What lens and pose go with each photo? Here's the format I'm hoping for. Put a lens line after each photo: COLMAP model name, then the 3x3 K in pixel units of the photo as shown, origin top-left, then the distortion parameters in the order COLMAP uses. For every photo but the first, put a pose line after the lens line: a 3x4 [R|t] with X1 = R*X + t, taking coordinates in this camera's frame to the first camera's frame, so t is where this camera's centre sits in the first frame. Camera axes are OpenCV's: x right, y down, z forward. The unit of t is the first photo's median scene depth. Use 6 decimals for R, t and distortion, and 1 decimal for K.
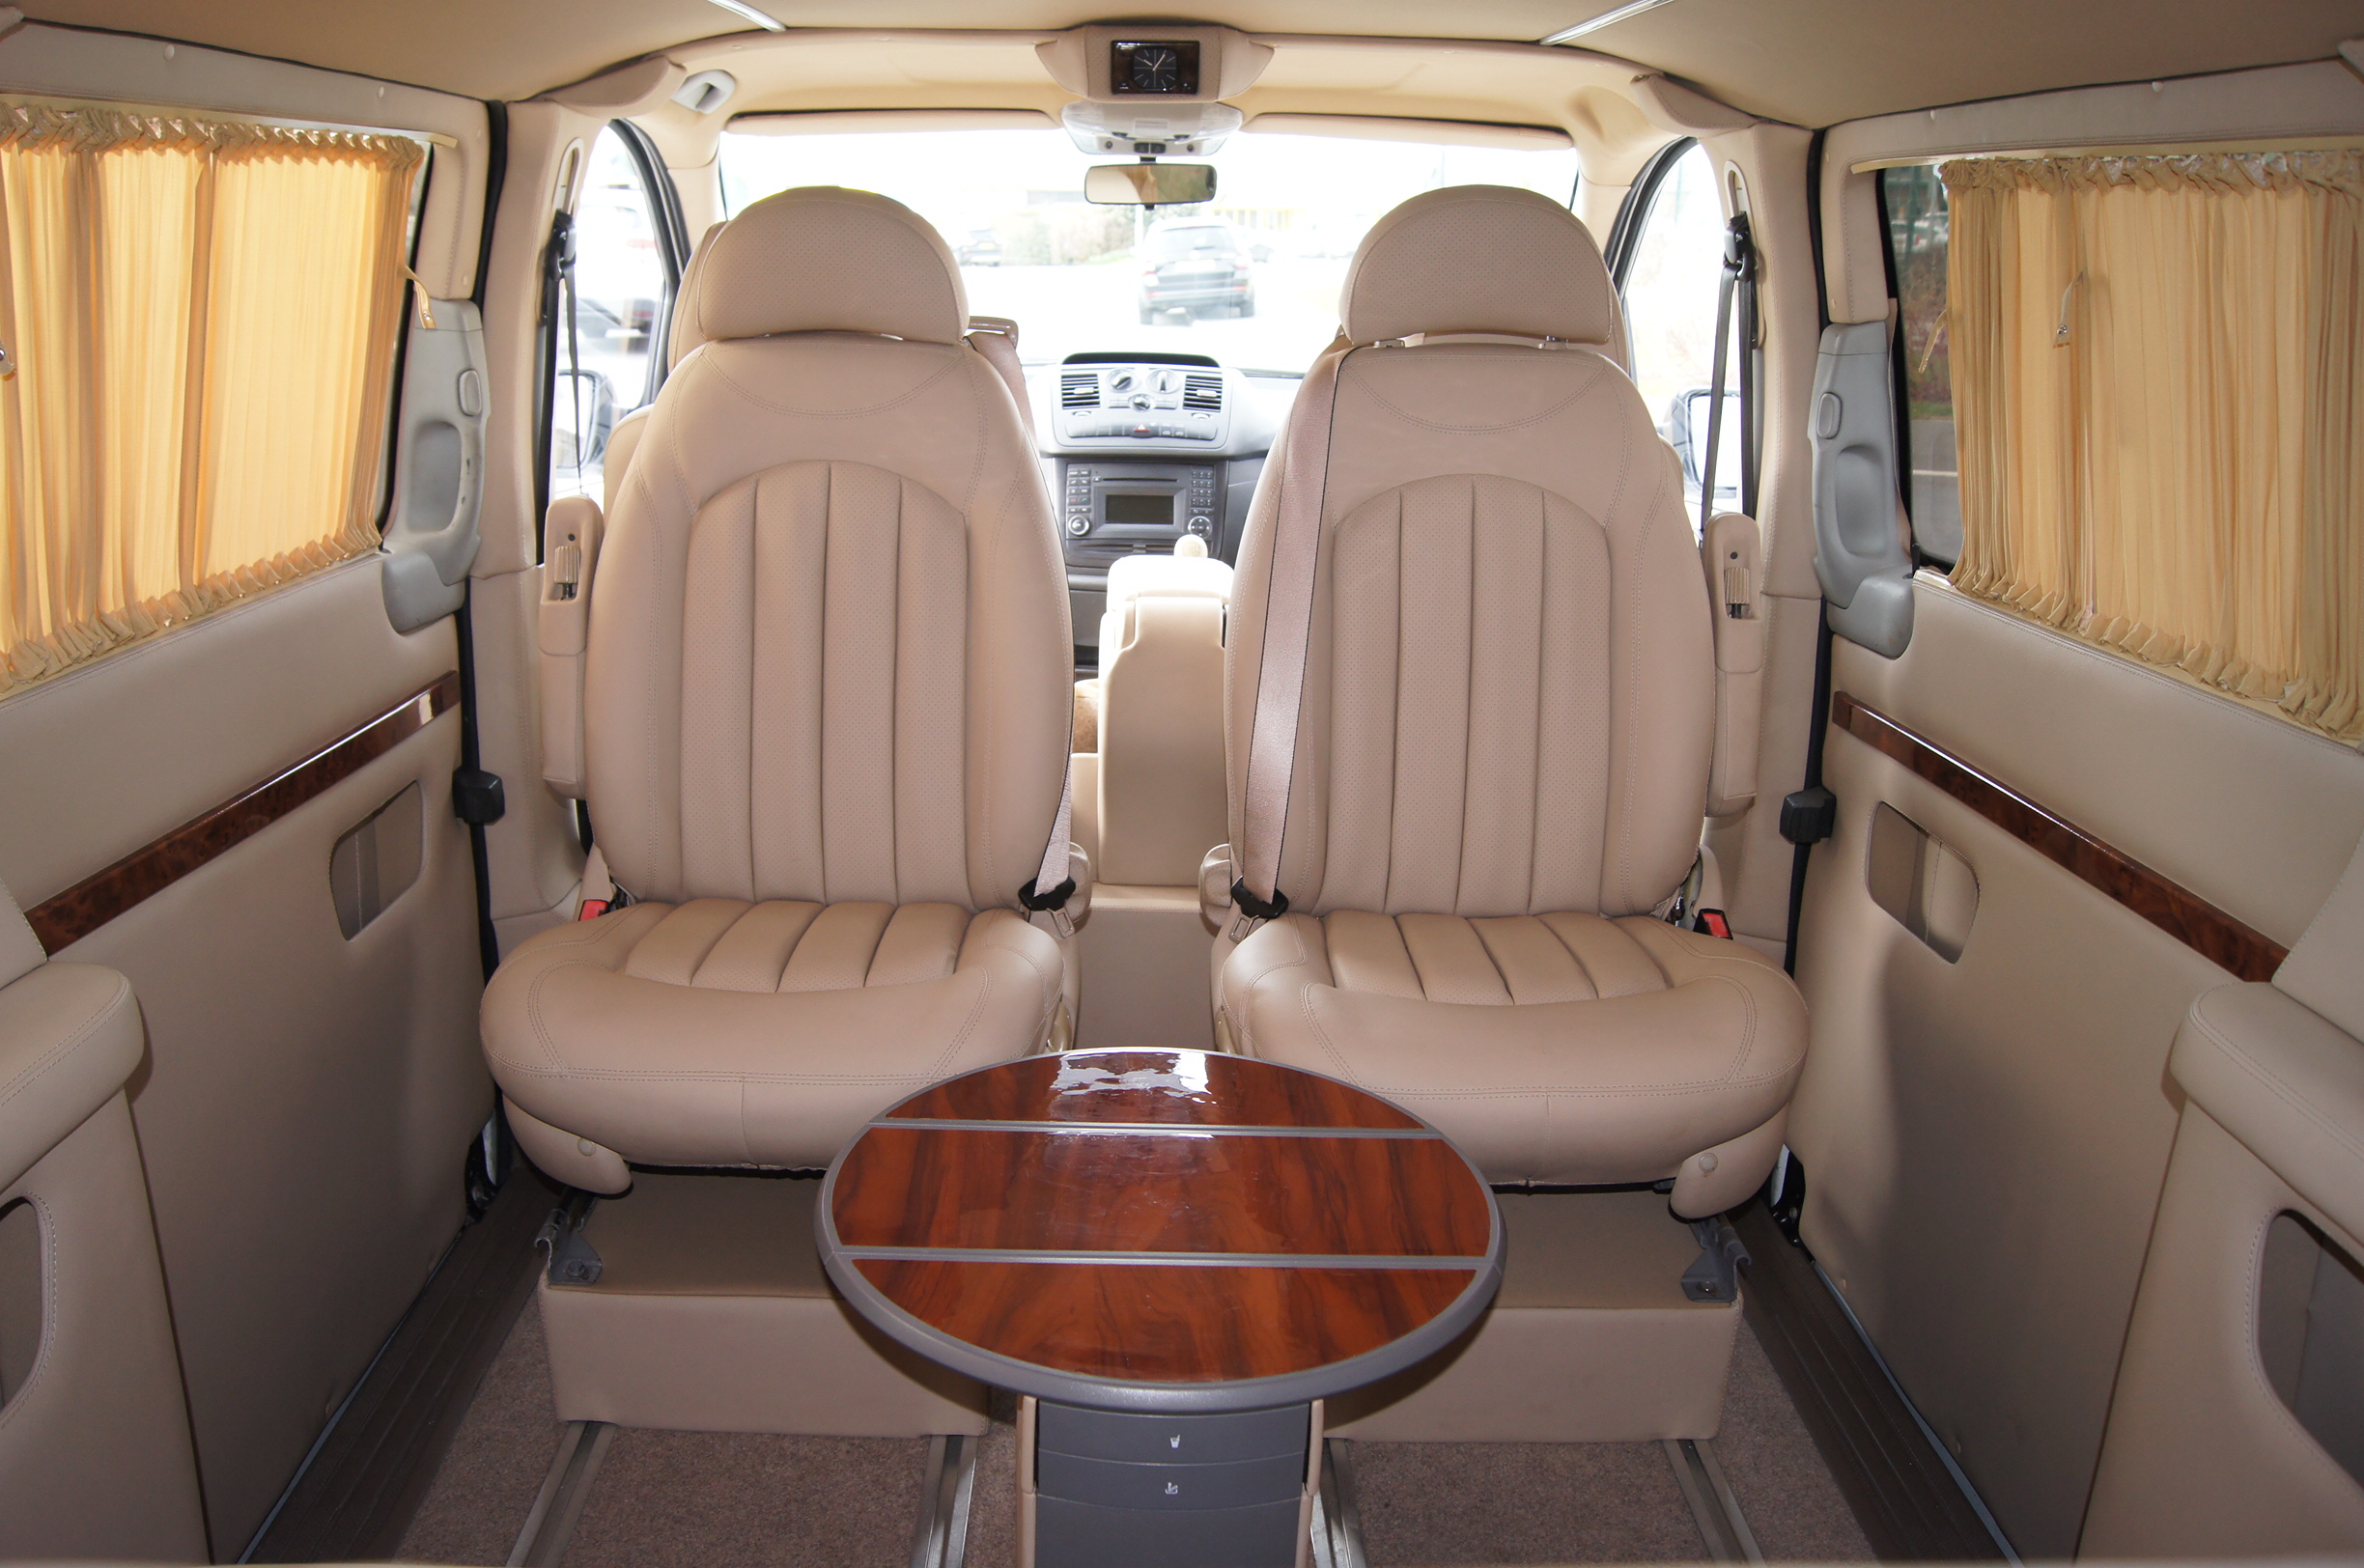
lens RADIAL K [[1937.1, 0, 1178.2], [0, 1937.1, 784.4], [0, 0, 1]] dist [-0.147837, 0.000838]
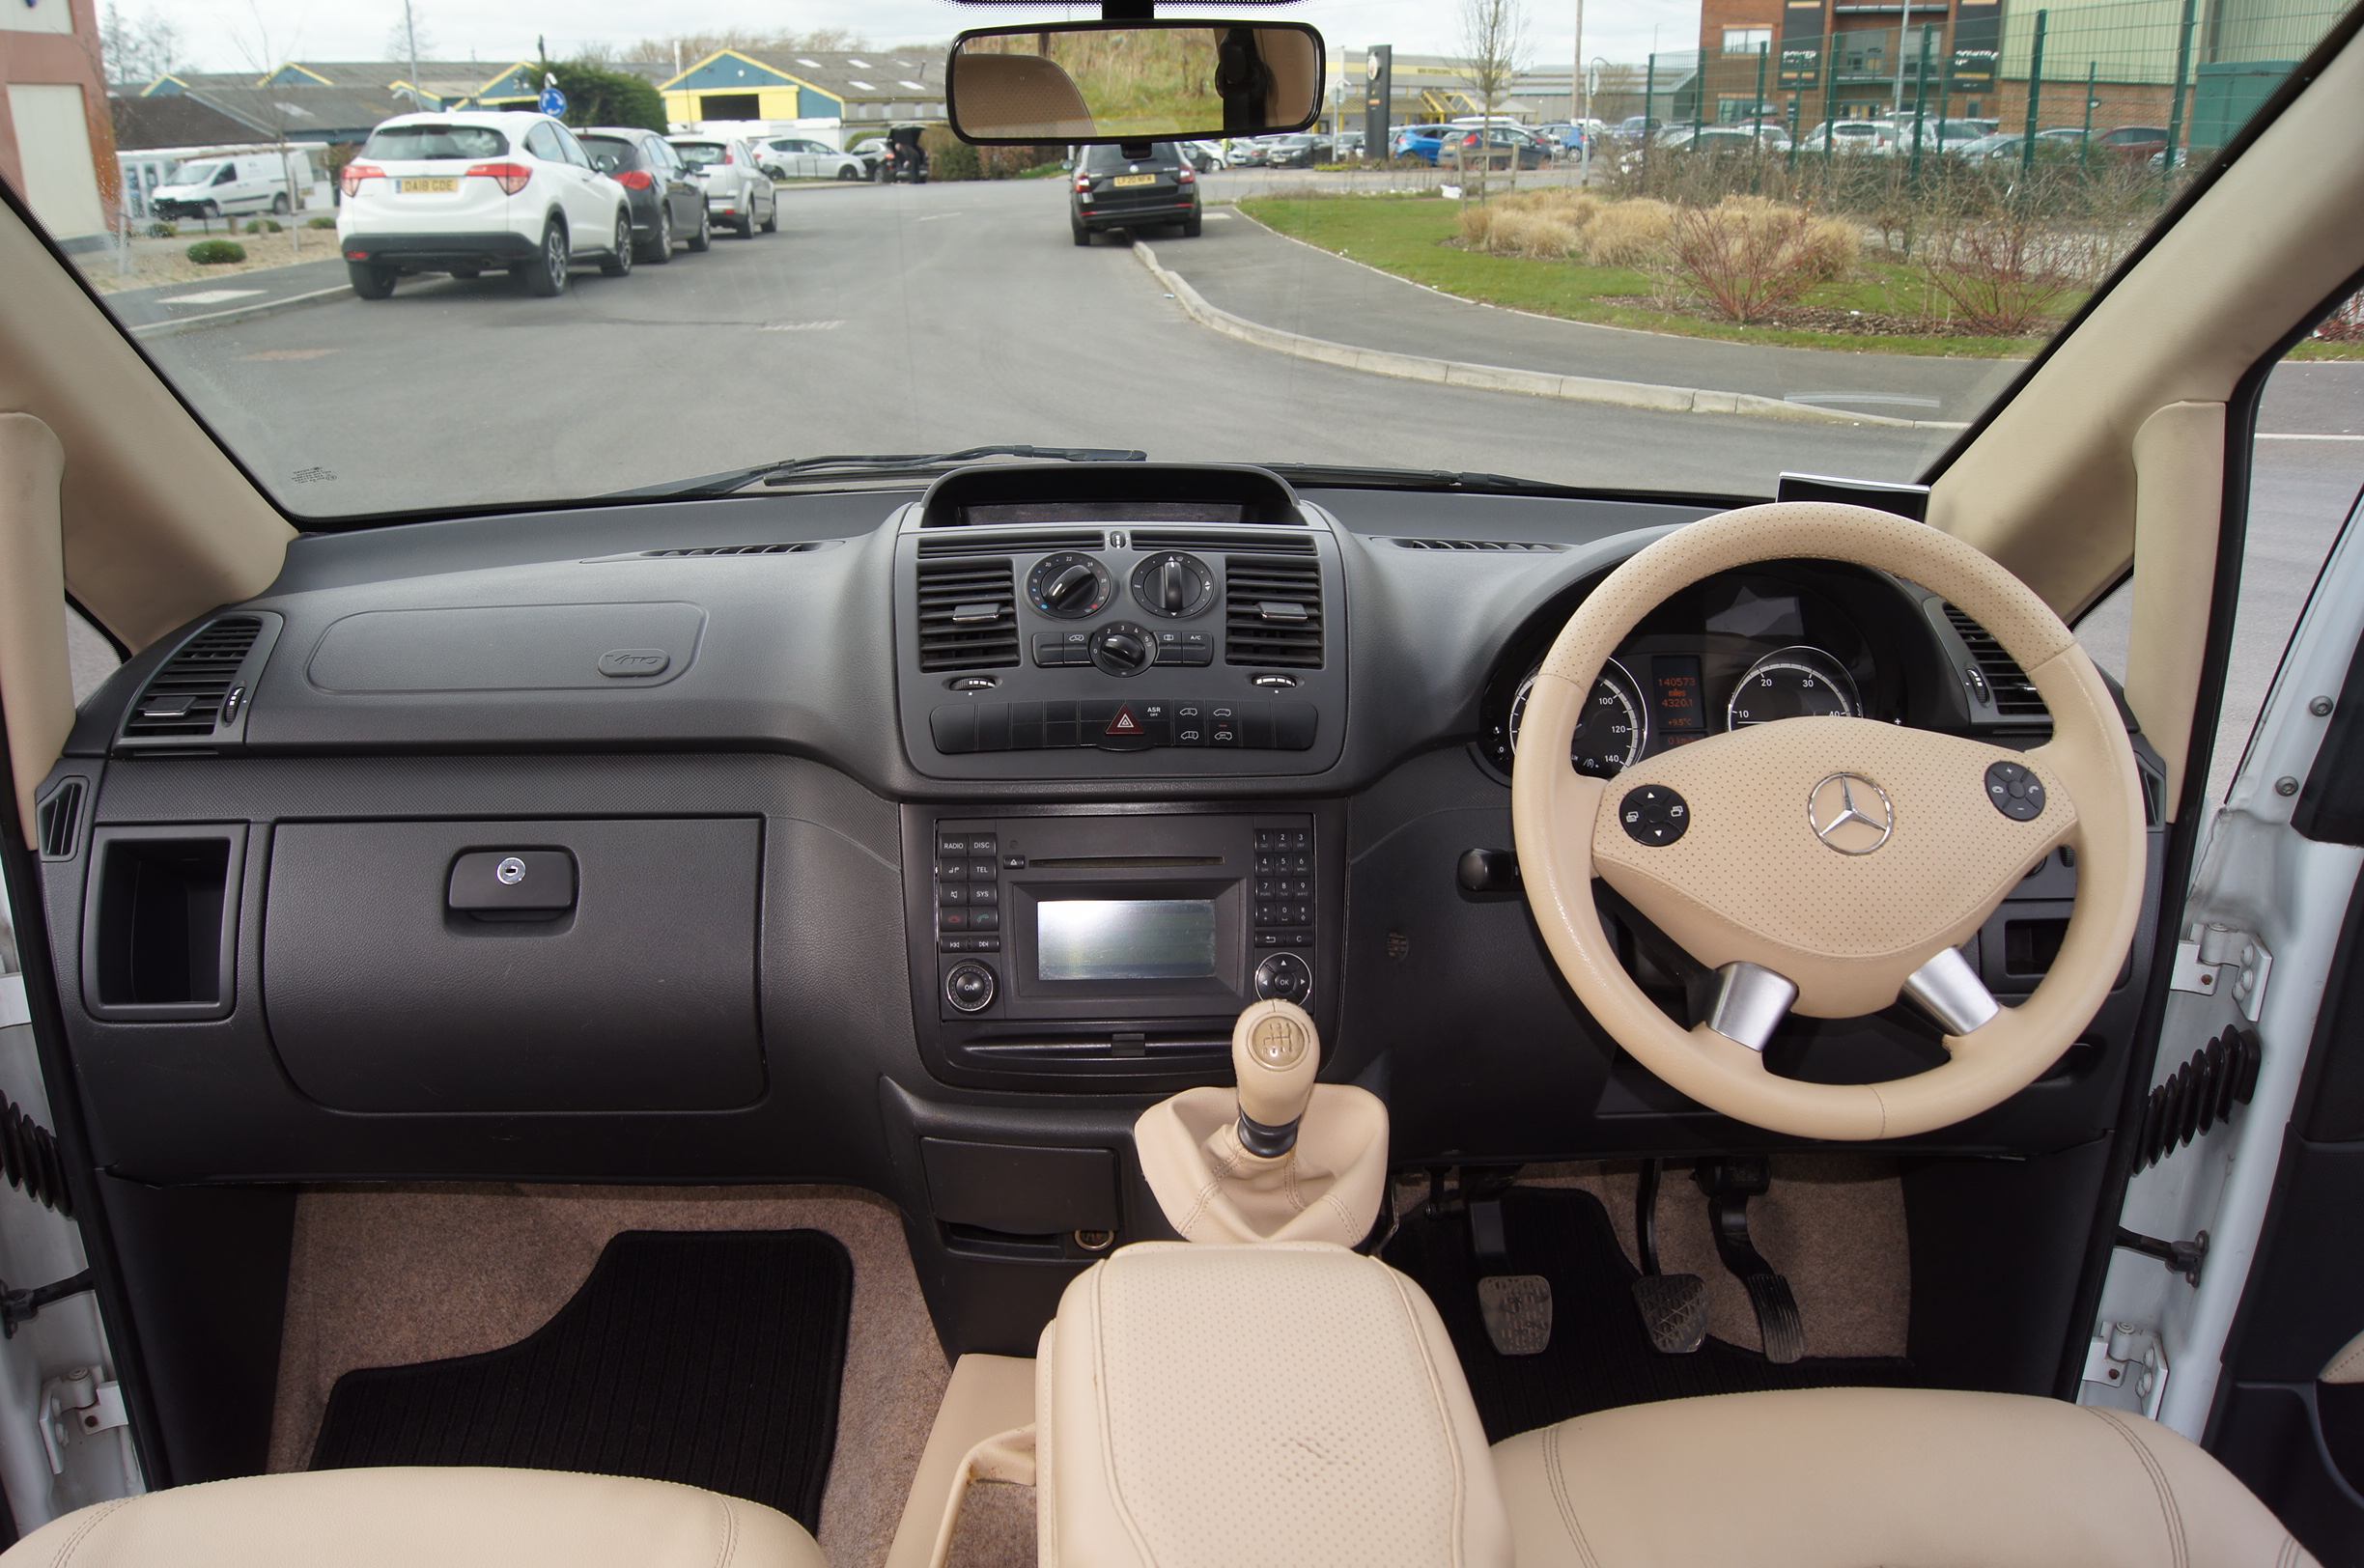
lens RADIAL K [[1937.1, 0, 1183.5], [0, 1937.1, 796.3], [0, 0, 1]] dist [-0.147837, 0.000838]
pose [[0.998774, -0.042930, 0.024667, -0.017308], [0.041579, 0.997734, 0.052903, -0.186446], [-0.026883, -0.051813, 0.998295, 0.596407]]
